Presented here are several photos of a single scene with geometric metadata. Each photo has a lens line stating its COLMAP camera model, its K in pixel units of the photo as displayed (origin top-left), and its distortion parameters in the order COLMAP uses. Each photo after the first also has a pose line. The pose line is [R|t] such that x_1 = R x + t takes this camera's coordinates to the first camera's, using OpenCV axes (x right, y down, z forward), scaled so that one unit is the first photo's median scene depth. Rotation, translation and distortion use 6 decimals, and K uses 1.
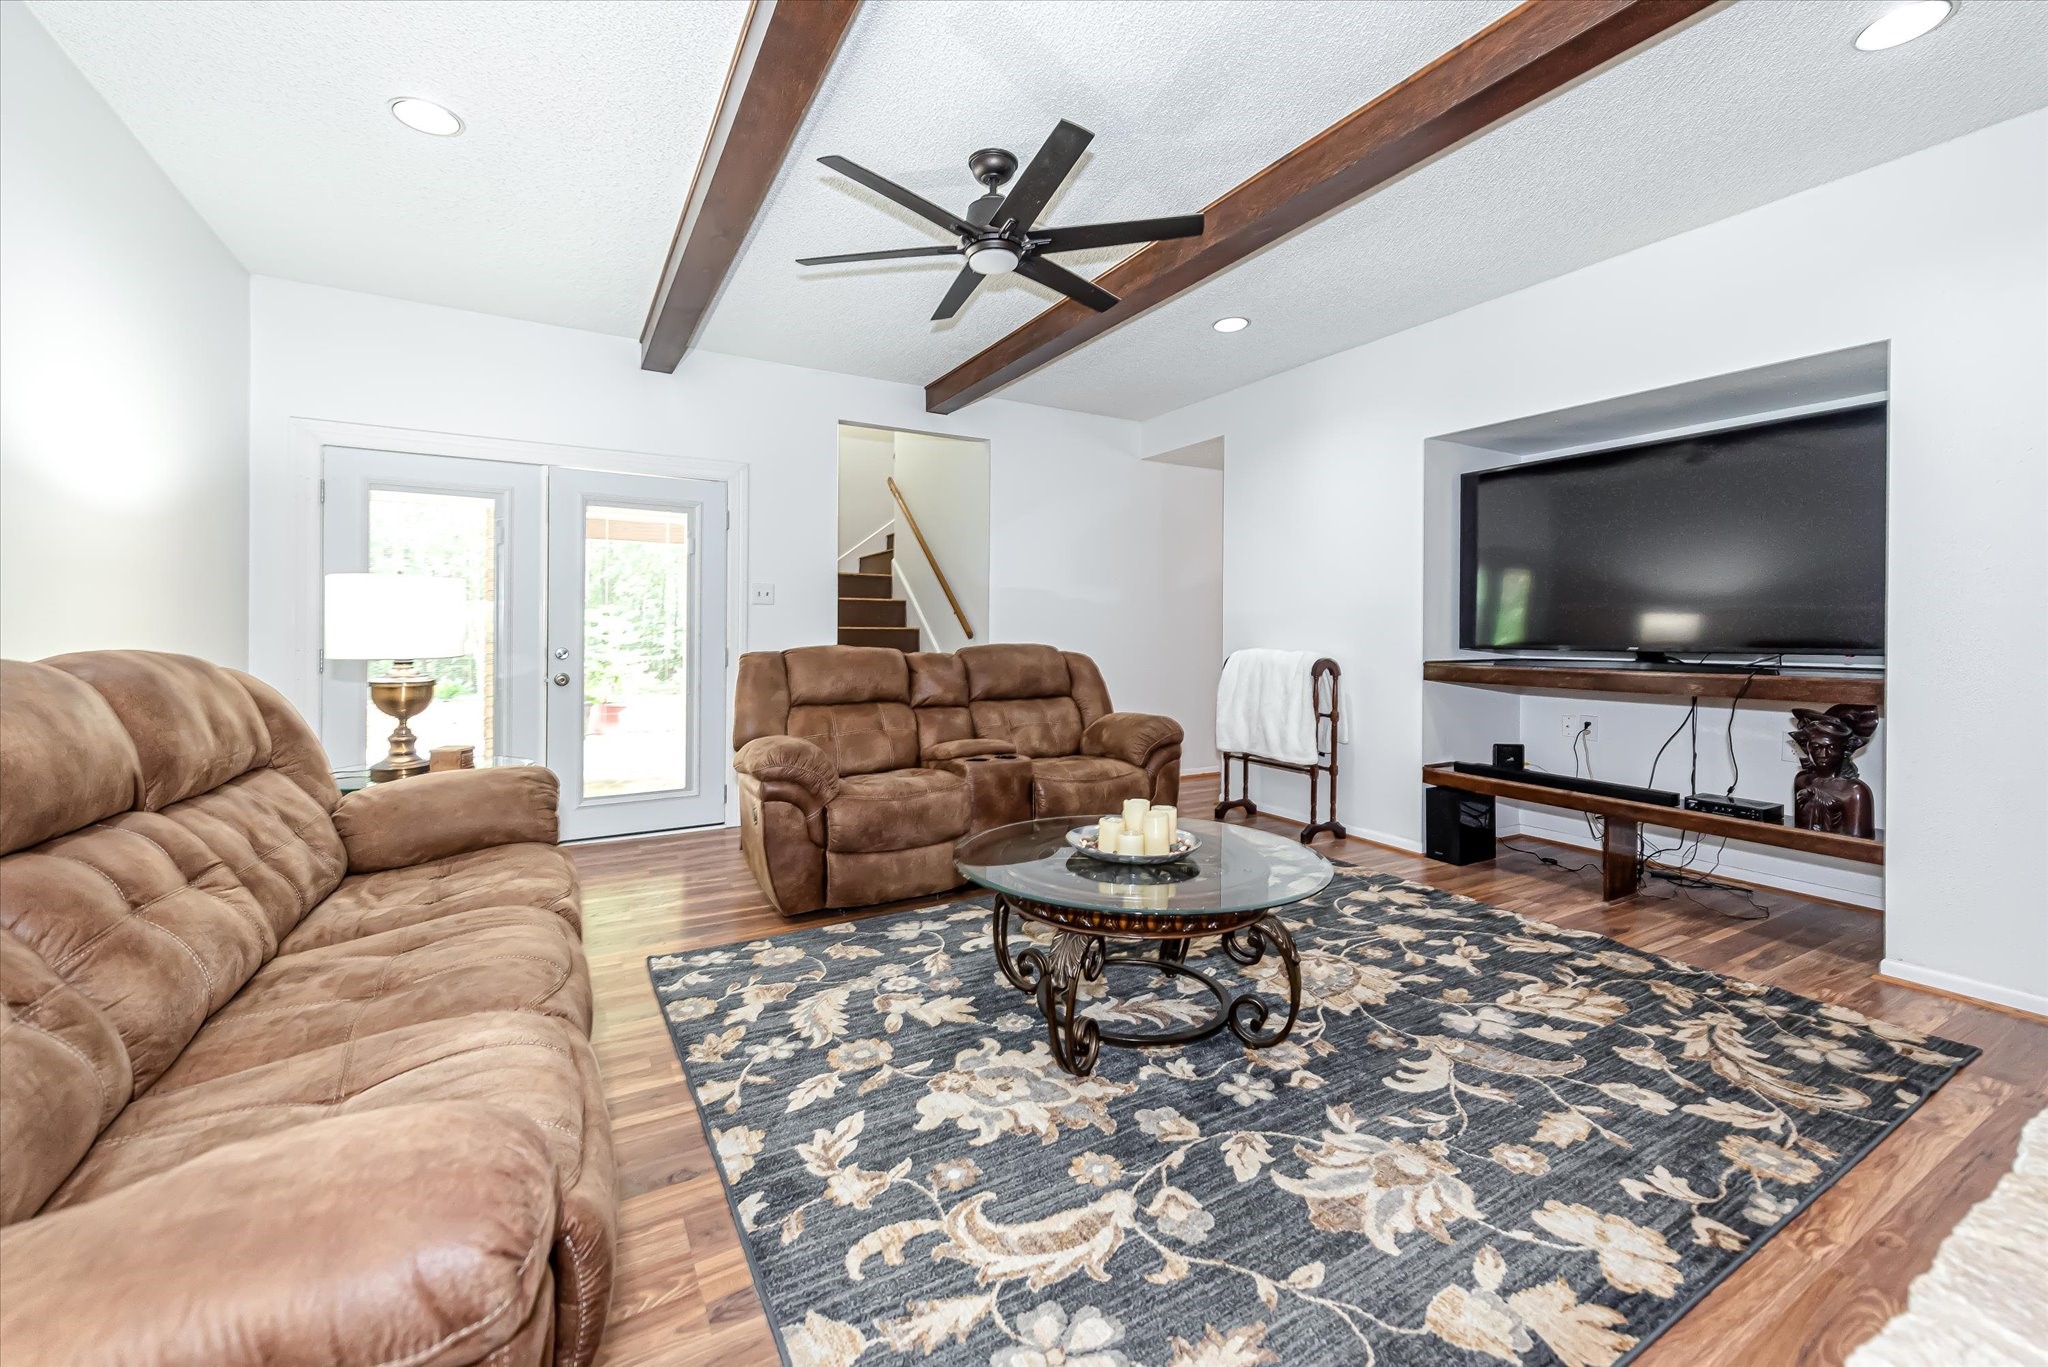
lens RADIAL K [[881.9, 0, 1091.6], [0, 881.9, 629.7], [0, 0, 1]] dist [0.010564, -0.000731]
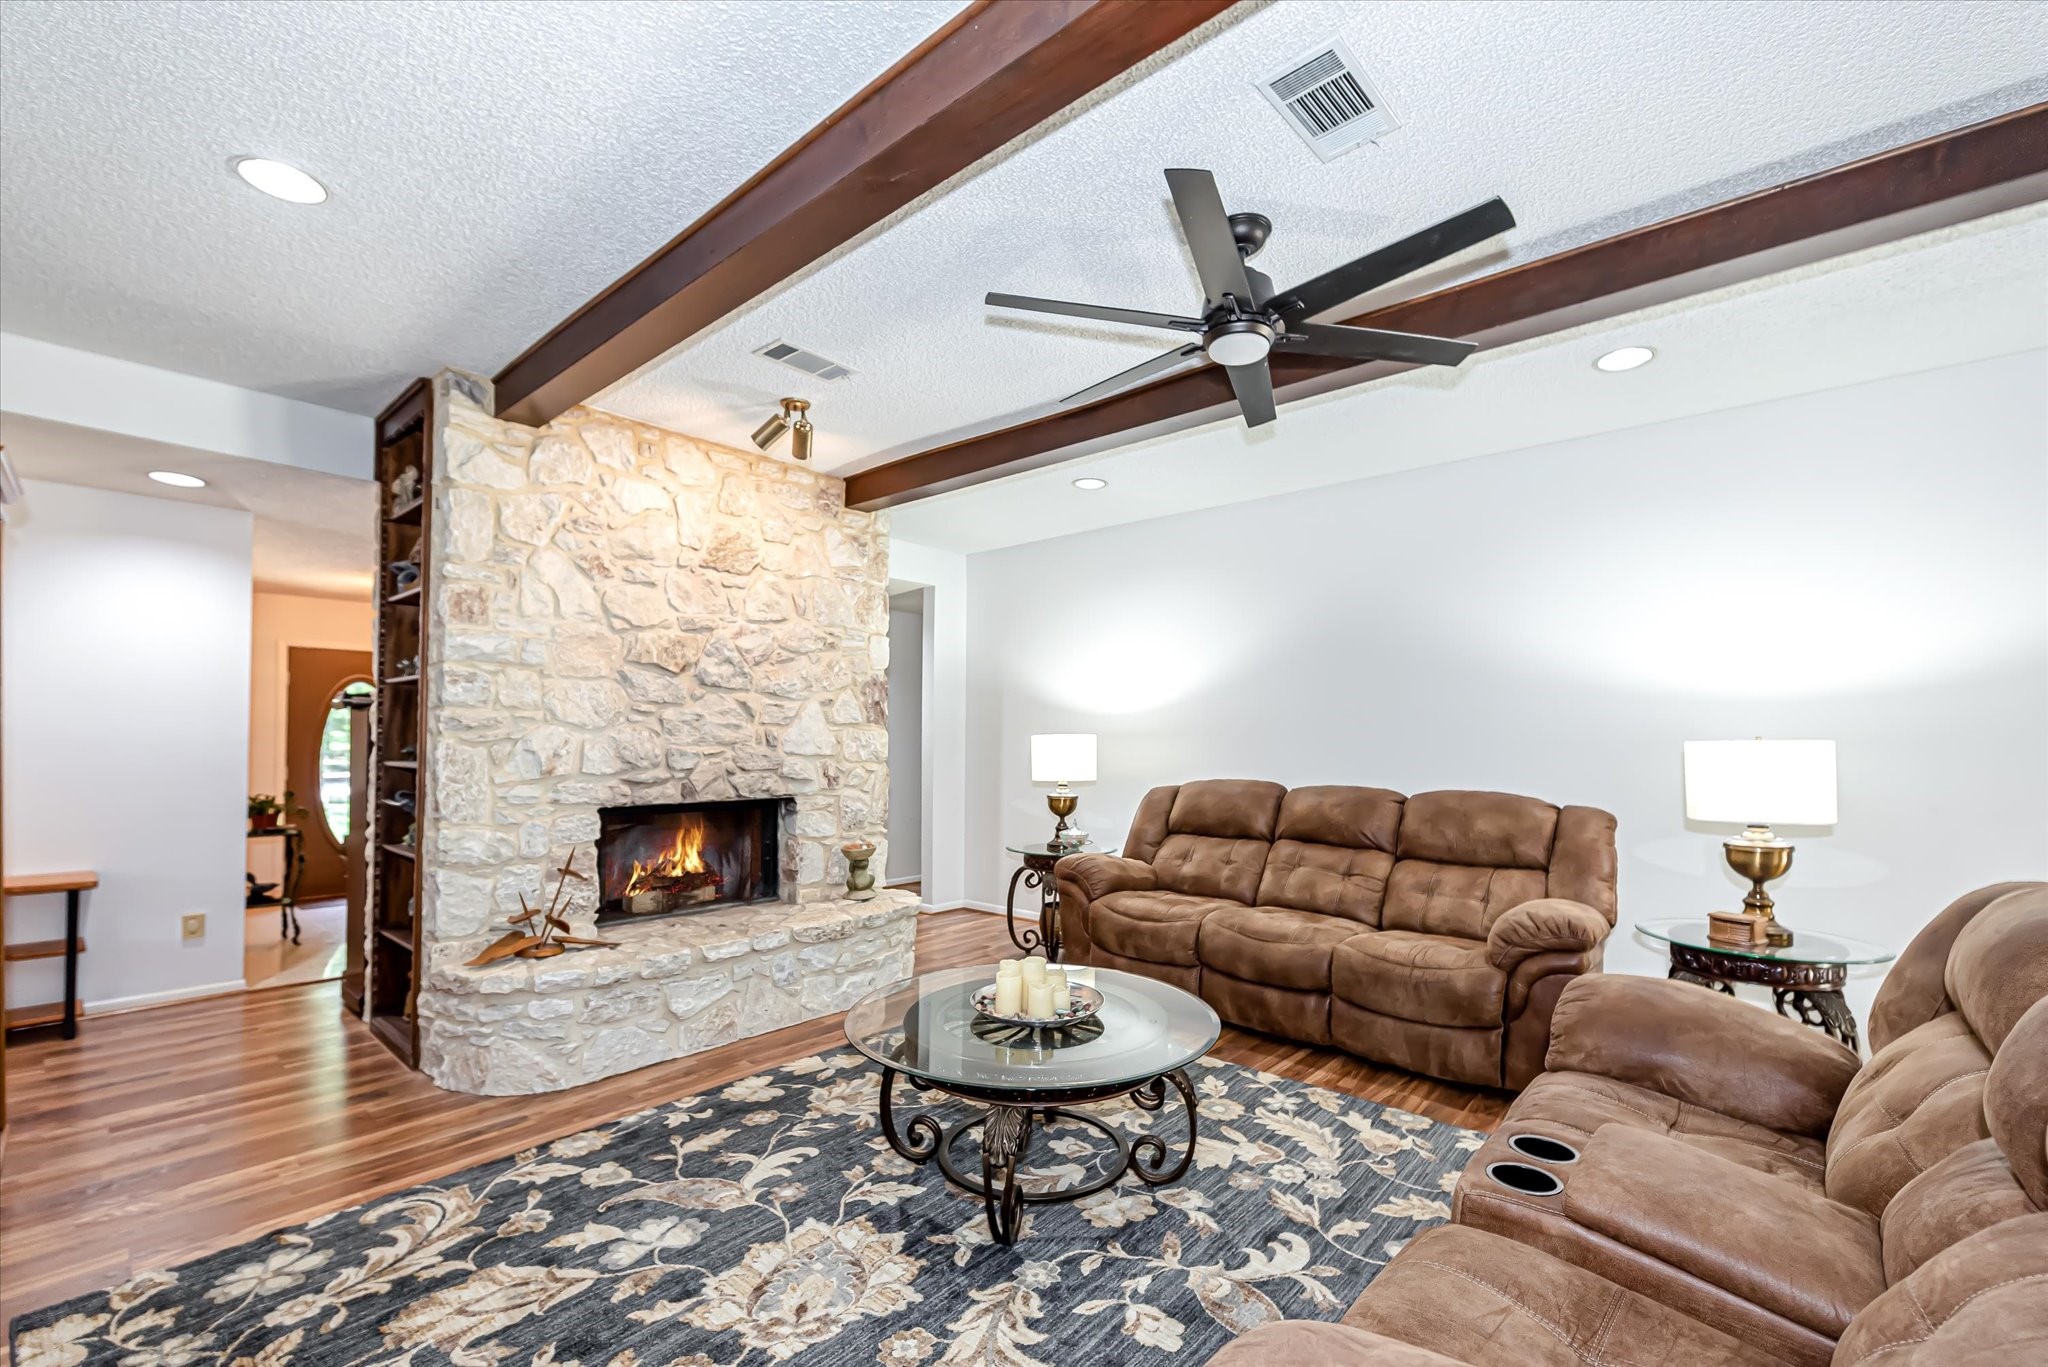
lens RADIAL K [[881.9, 0, 1039.6], [0, 881.9, 728.8], [0, 0, 1]] dist [0.010564, -0.000731]
pose [[-0.969989, -0.011442, -0.242881, 0.296721], [-0.007811, 0.999843, -0.015905, -0.058814], [0.243025, -0.013531, -0.969926, 2.014189]]
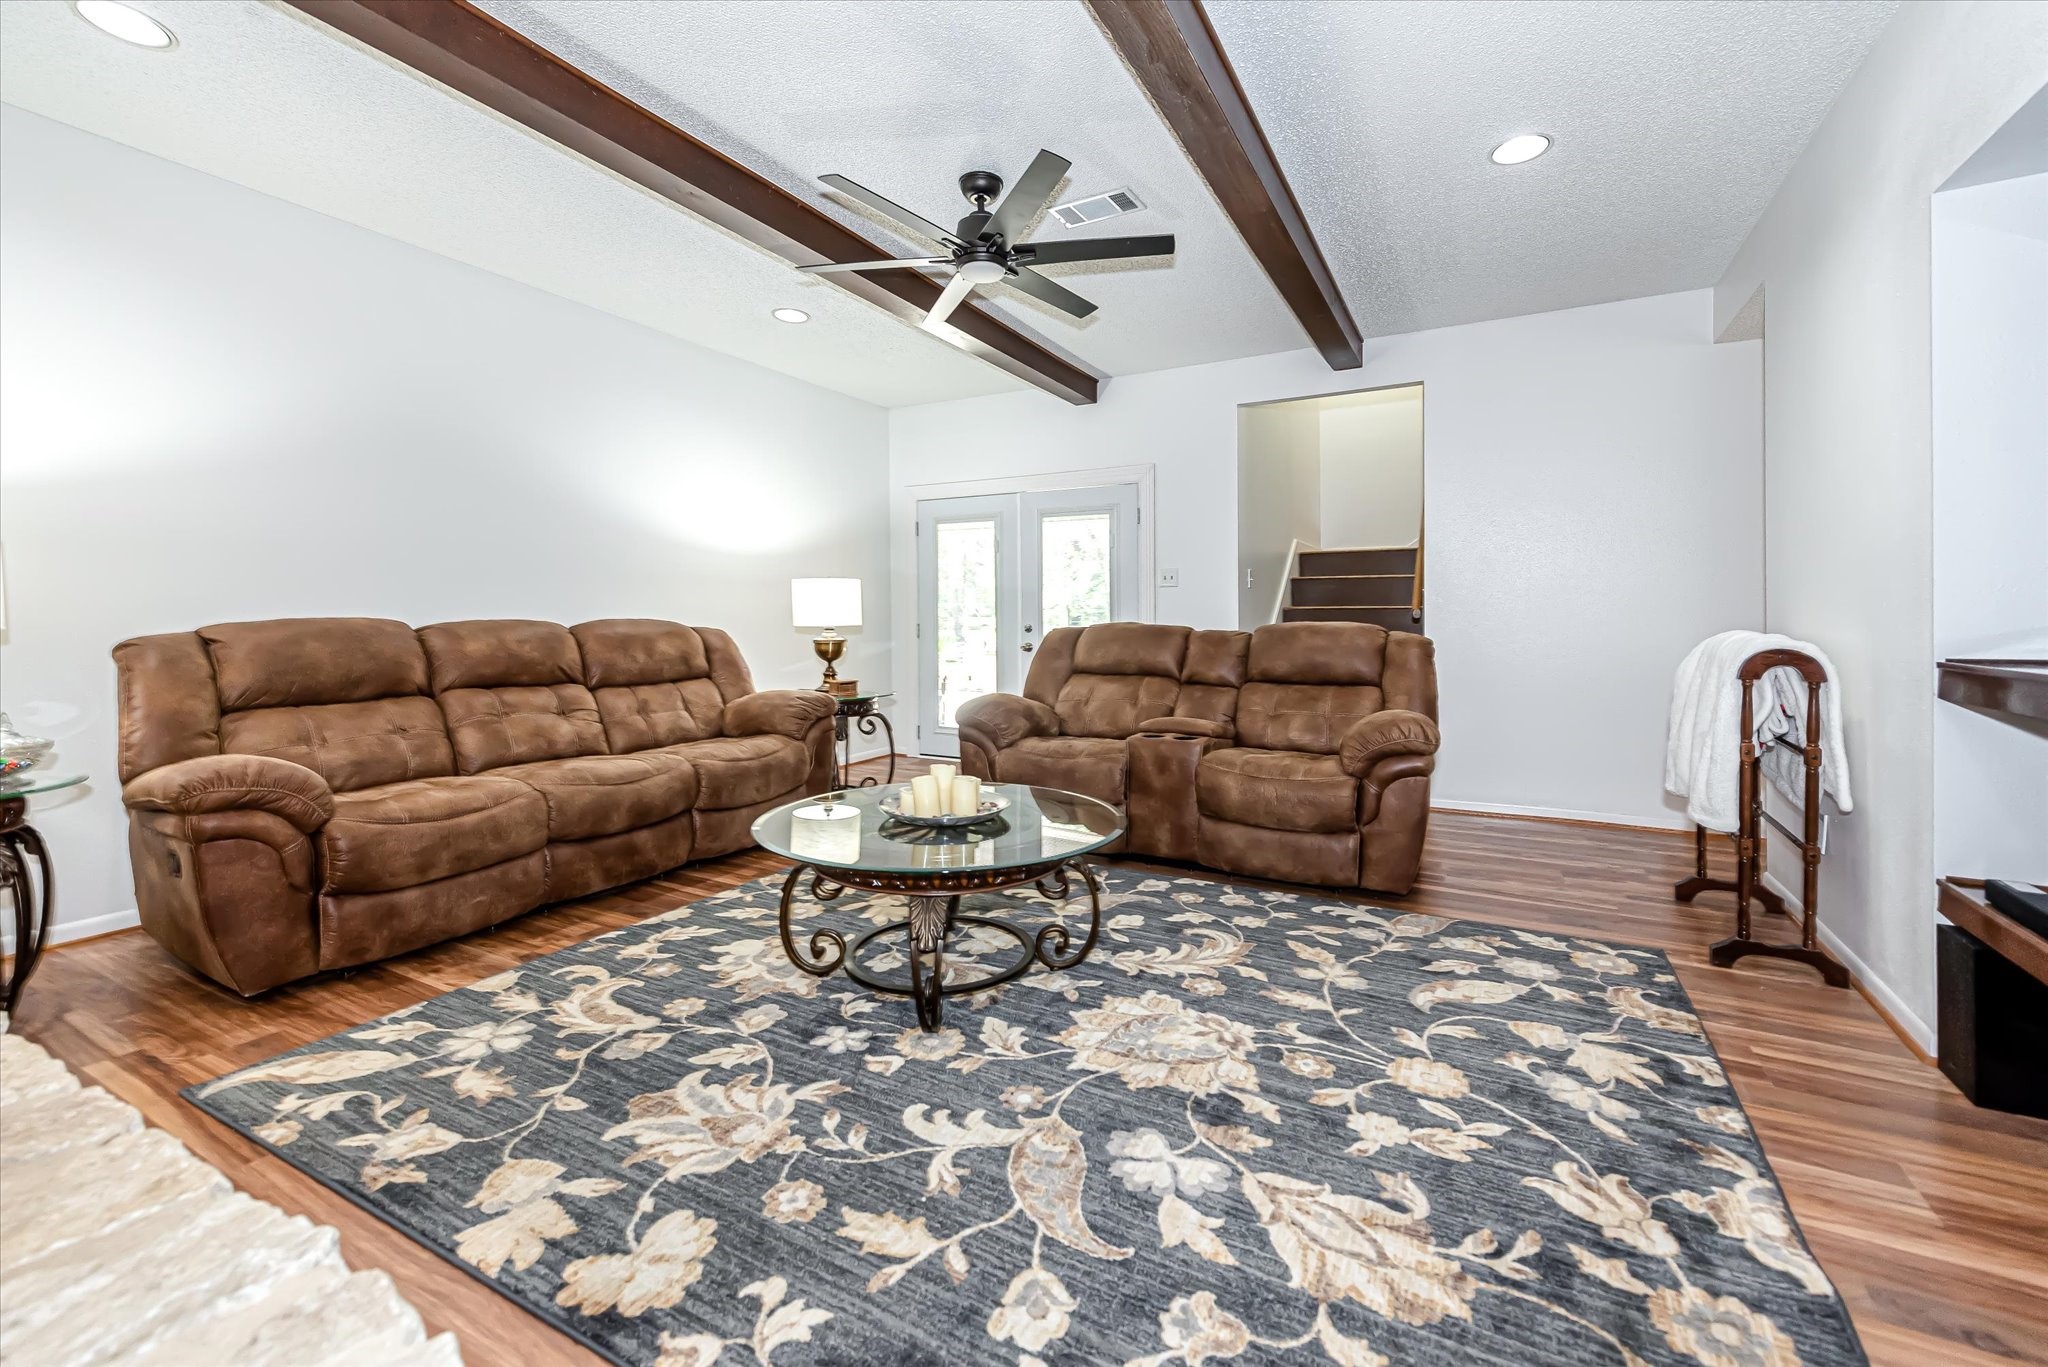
lens RADIAL K [[881.9, 0, 1023.6], [0, 881.9, 621.8], [0, 0, 1]] dist [0.010564, -0.000731]
pose [[0.468506, 0.000518, -0.883460, 1.024188], [0.004617, 0.999985, 0.003034, 0.021206], [0.883448, -0.005500, 0.468497, 0.600852]]
